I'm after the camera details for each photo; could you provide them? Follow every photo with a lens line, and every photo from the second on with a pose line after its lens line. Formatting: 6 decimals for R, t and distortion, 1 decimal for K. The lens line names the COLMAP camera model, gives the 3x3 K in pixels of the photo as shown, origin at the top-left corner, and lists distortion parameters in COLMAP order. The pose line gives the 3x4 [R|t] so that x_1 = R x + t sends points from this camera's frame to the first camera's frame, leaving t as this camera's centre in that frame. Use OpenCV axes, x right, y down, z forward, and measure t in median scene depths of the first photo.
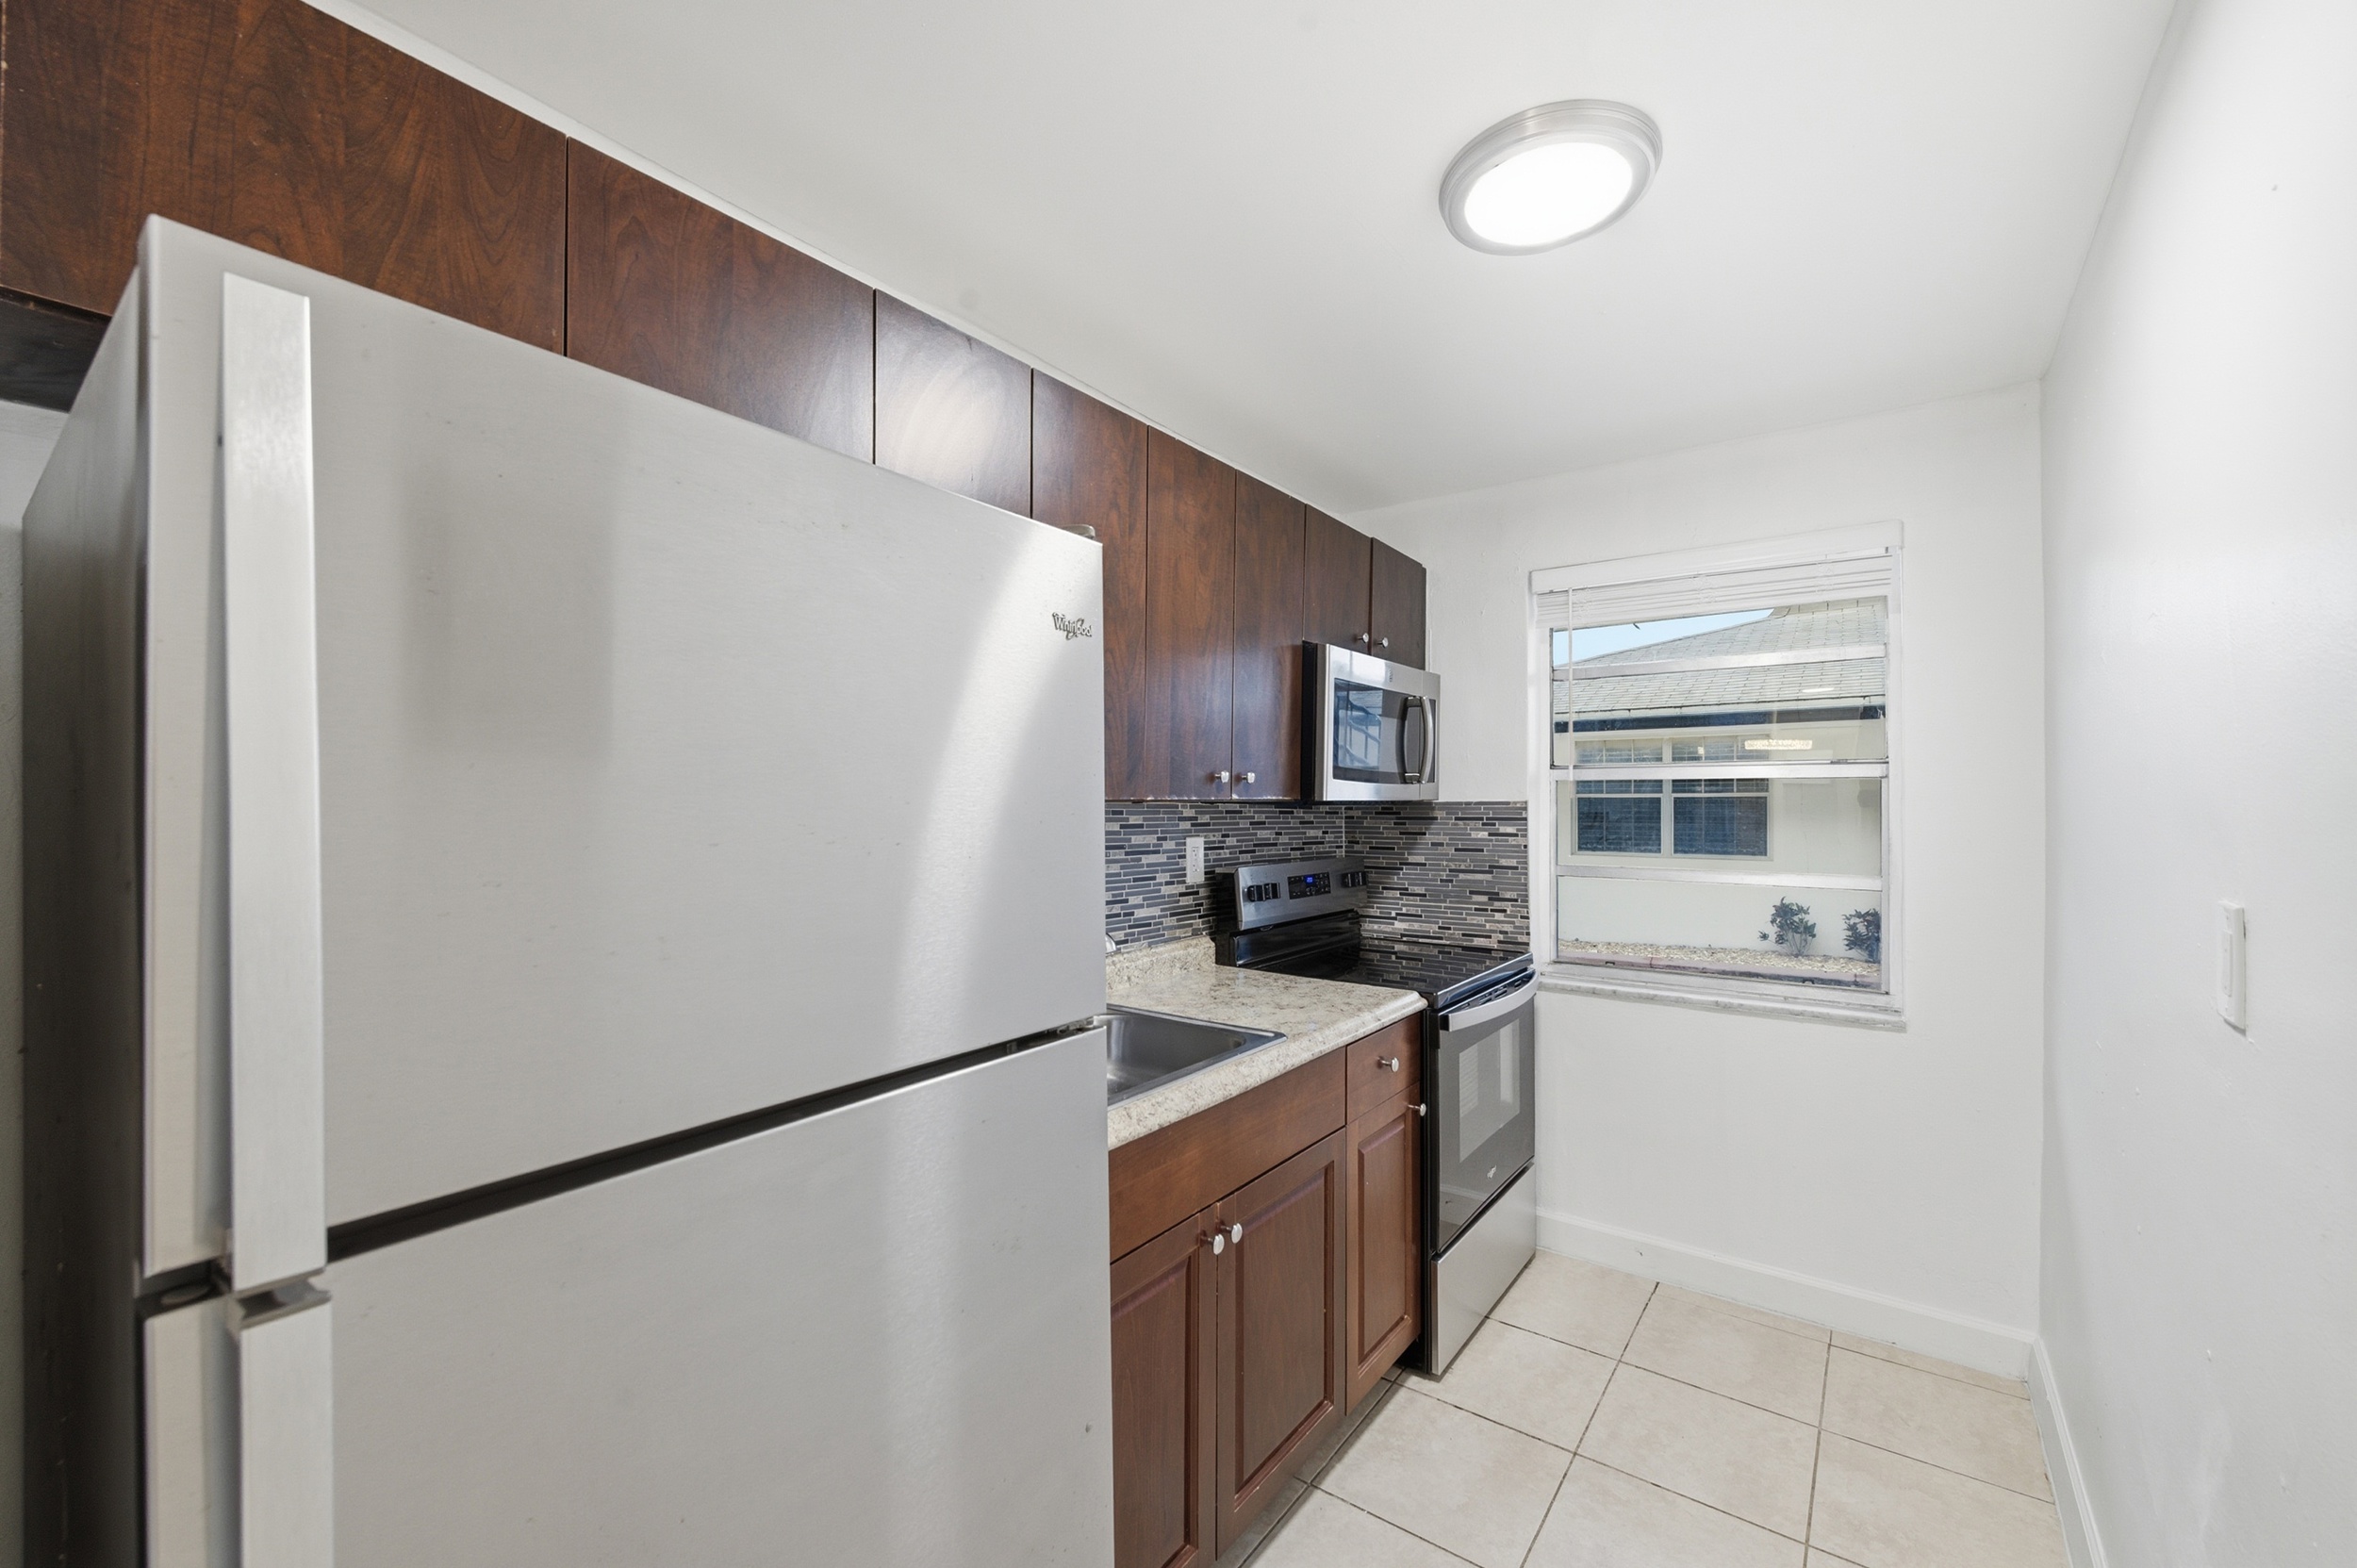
lens RADIAL K [[947.3, 0, 1181.1], [0, 947.3, 803.9], [0, 0, 1]] dist [-0.005187, -0.000476]
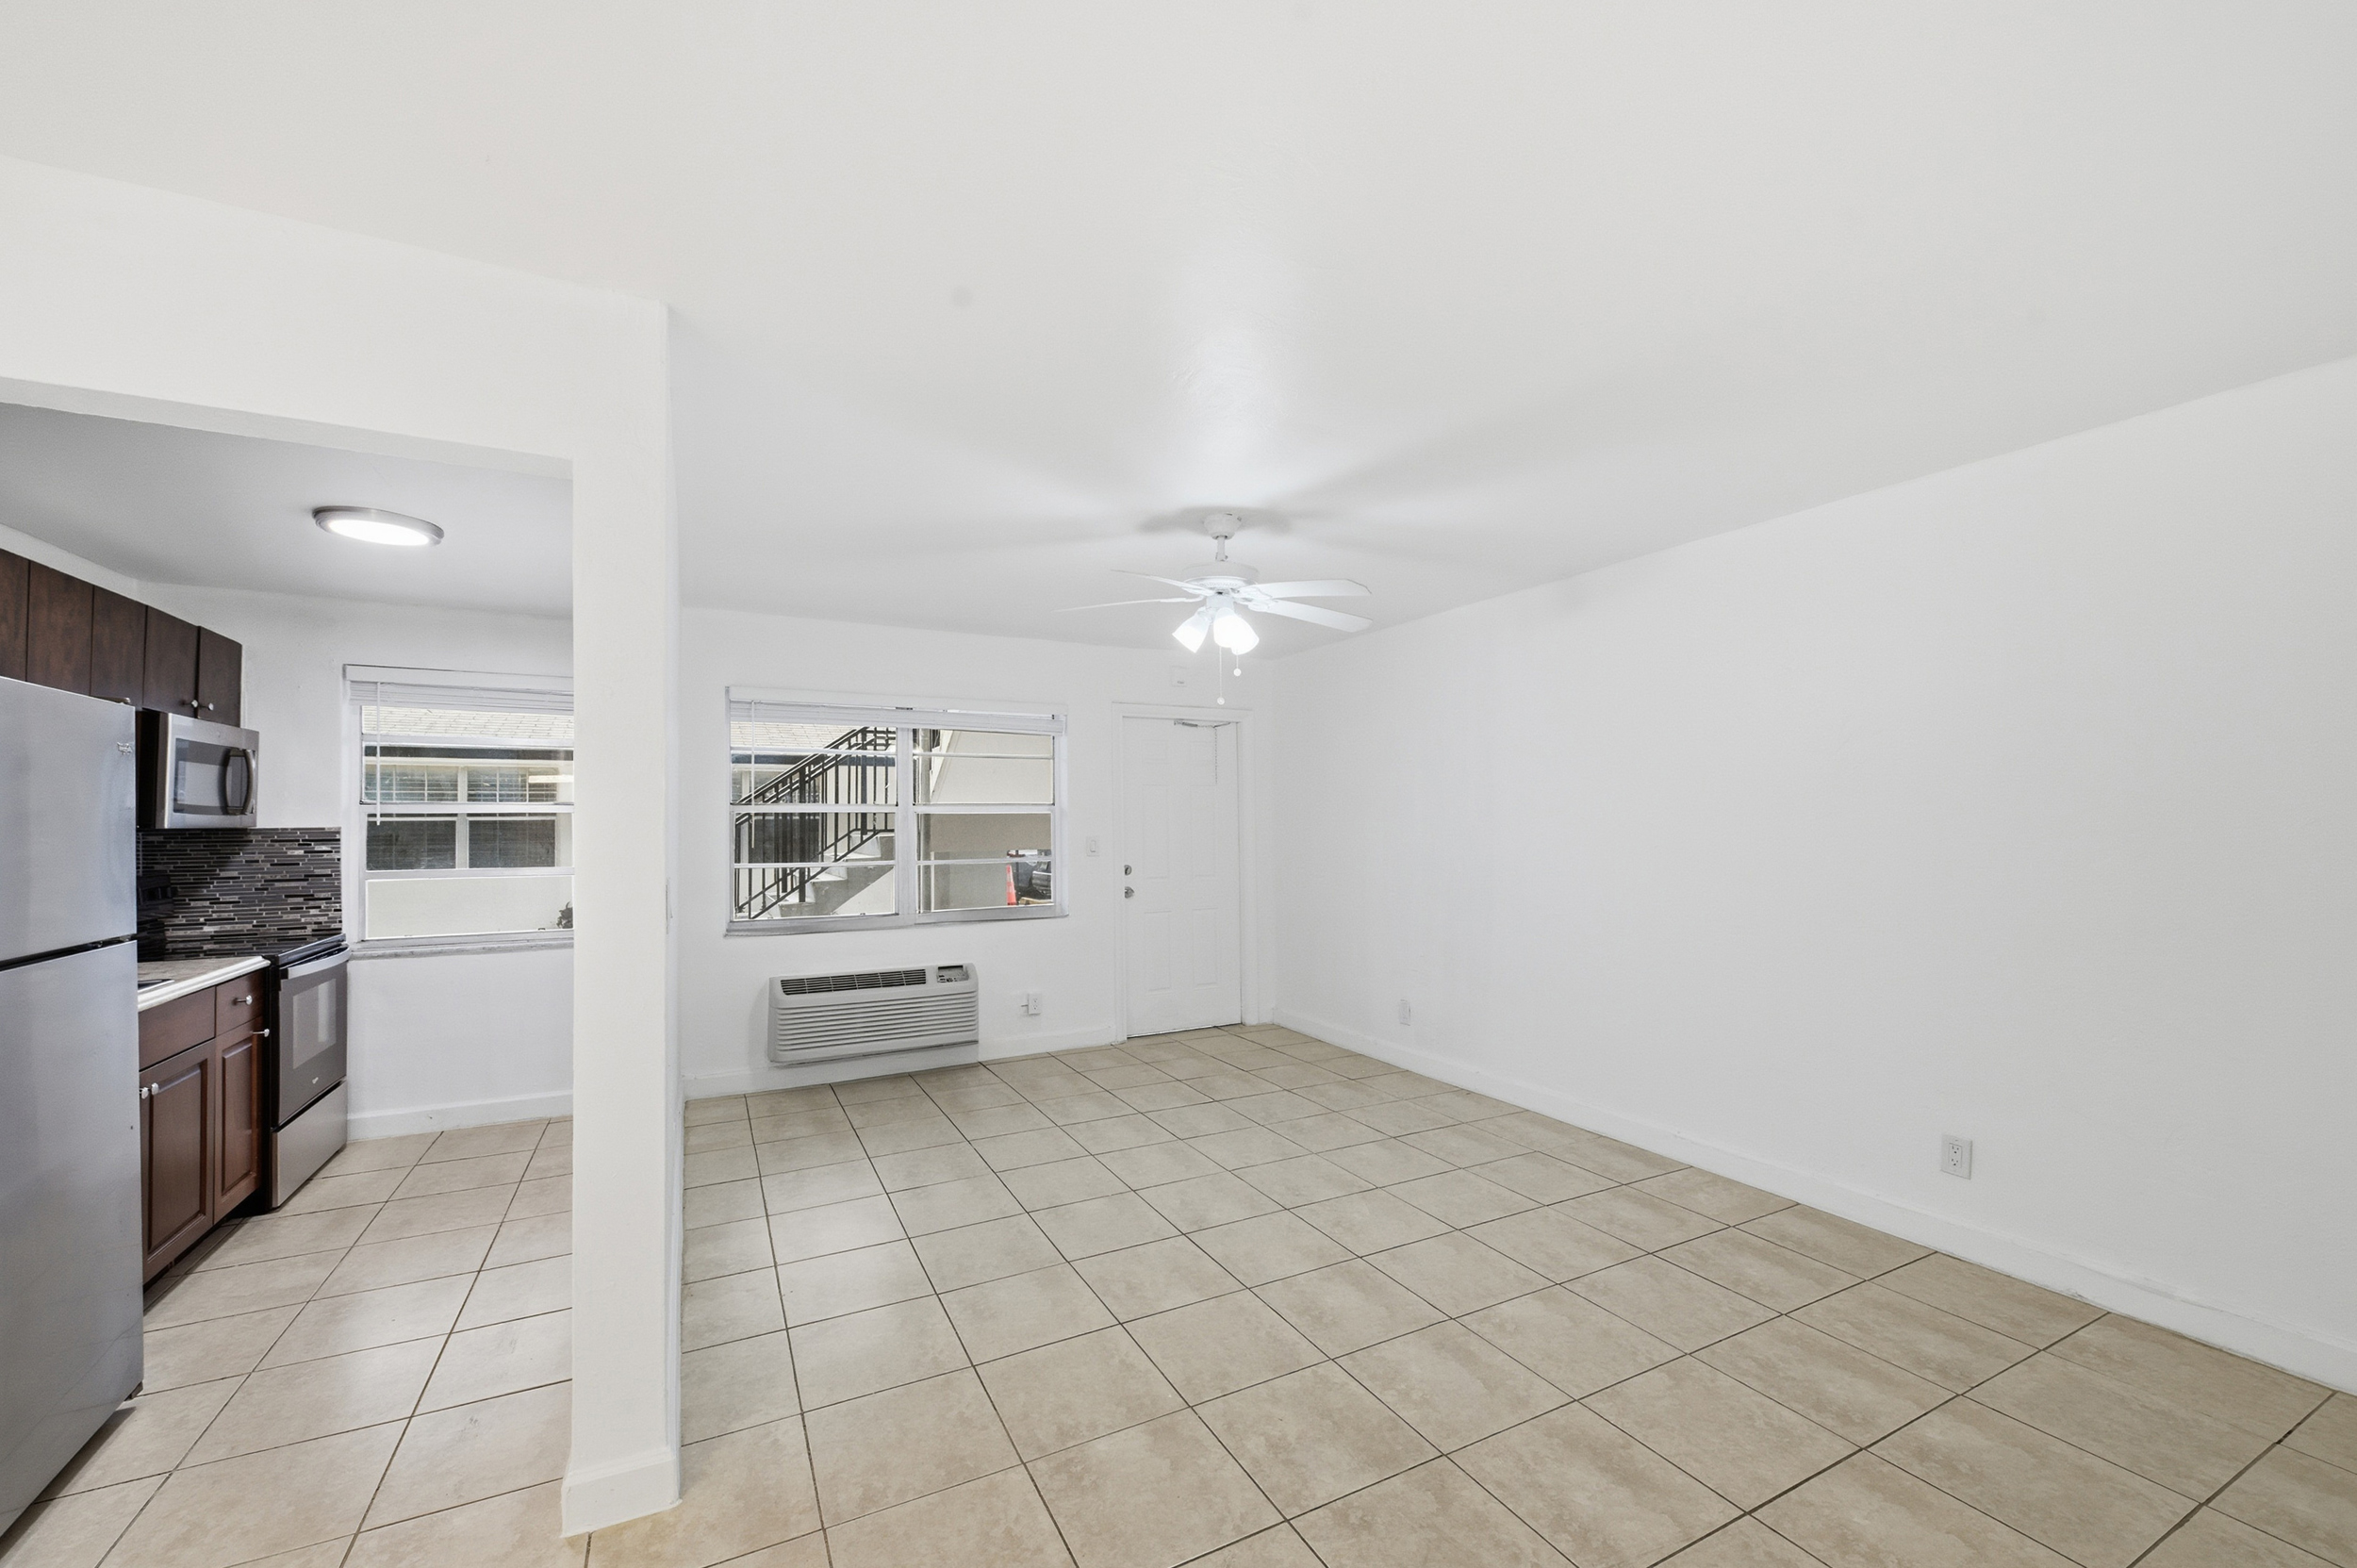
lens RADIAL K [[947.3, 0, 1181.1], [0, 947.3, 803.9], [0, 0, 1]] dist [-0.005187, -0.000476]
pose [[0.435265, 0.013610, 0.900199, -0.376734], [0.006744, 0.999808, -0.018376, -0.004006], [-0.900277, 0.014069, 0.435090, -0.785842]]
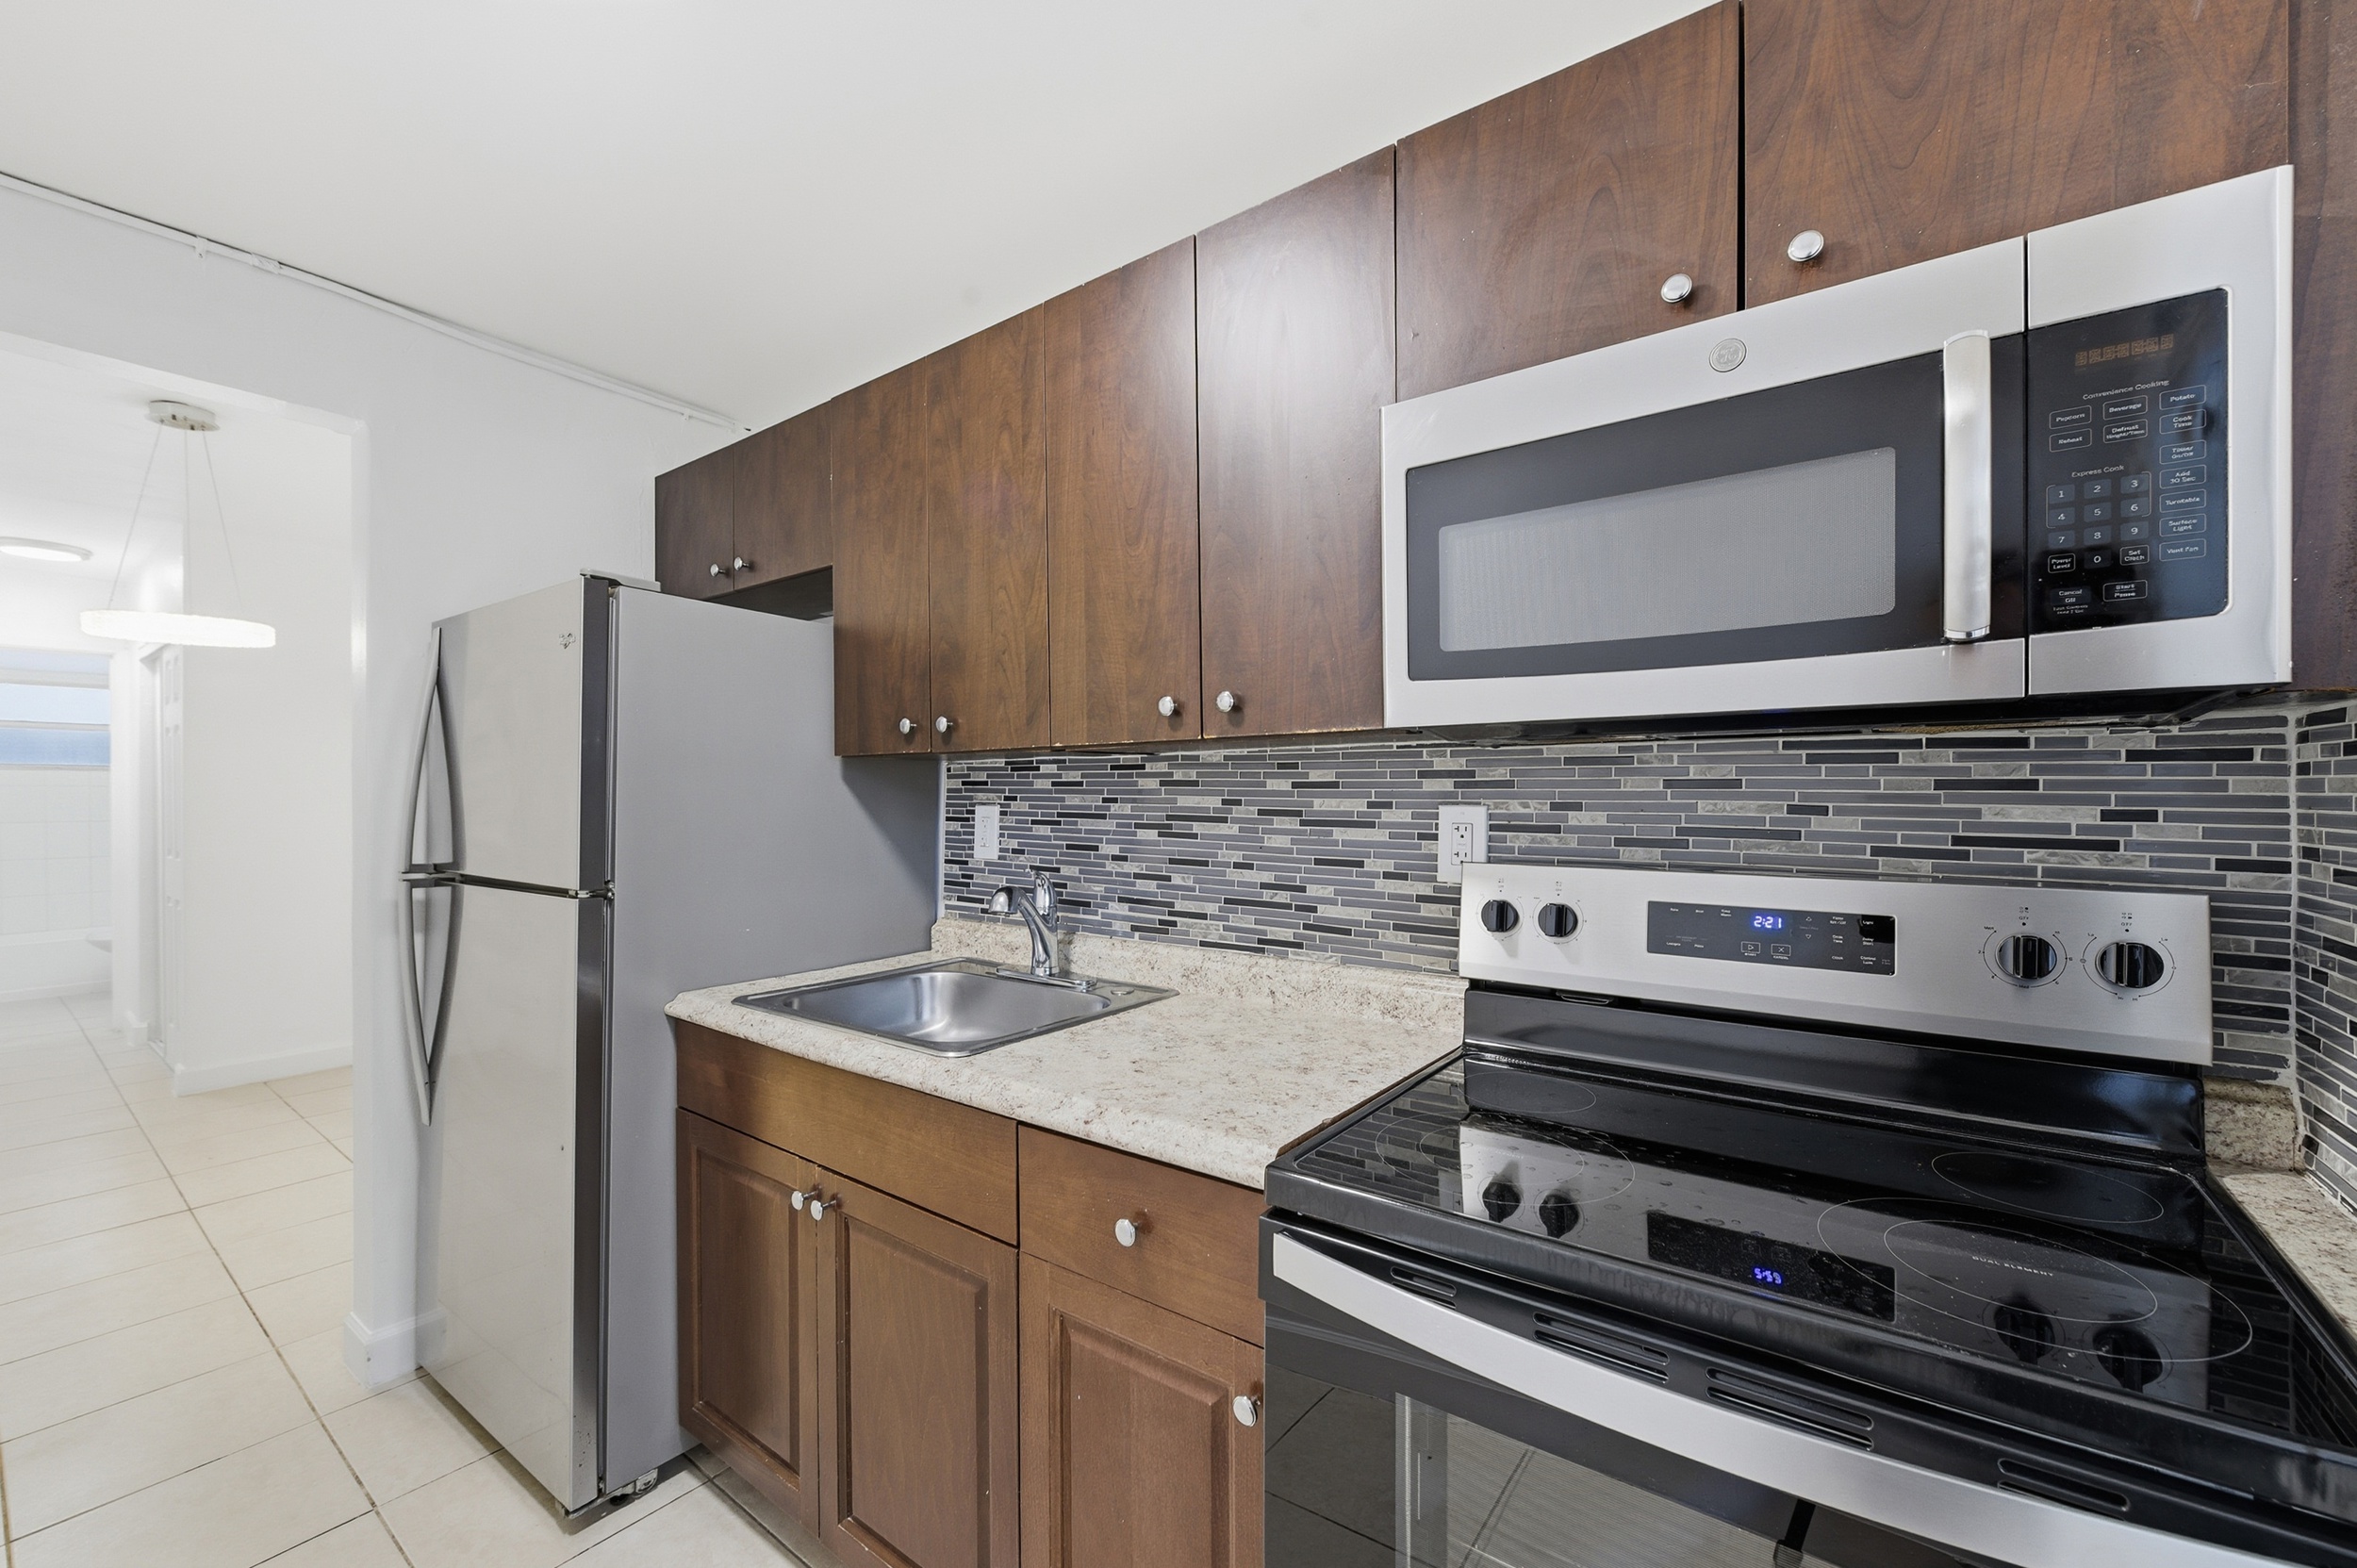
lens RADIAL K [[947.3, 0, 1181.1], [0, 947.3, 803.9], [0, 0, 1]] dist [-0.005187, -0.000476]
pose [[-0.000900, 0.002497, -0.999996, 0.566710], [-0.003464, 0.999991, 0.002500, 0.031559], [0.999994, 0.003466, -0.000891, 0.784545]]
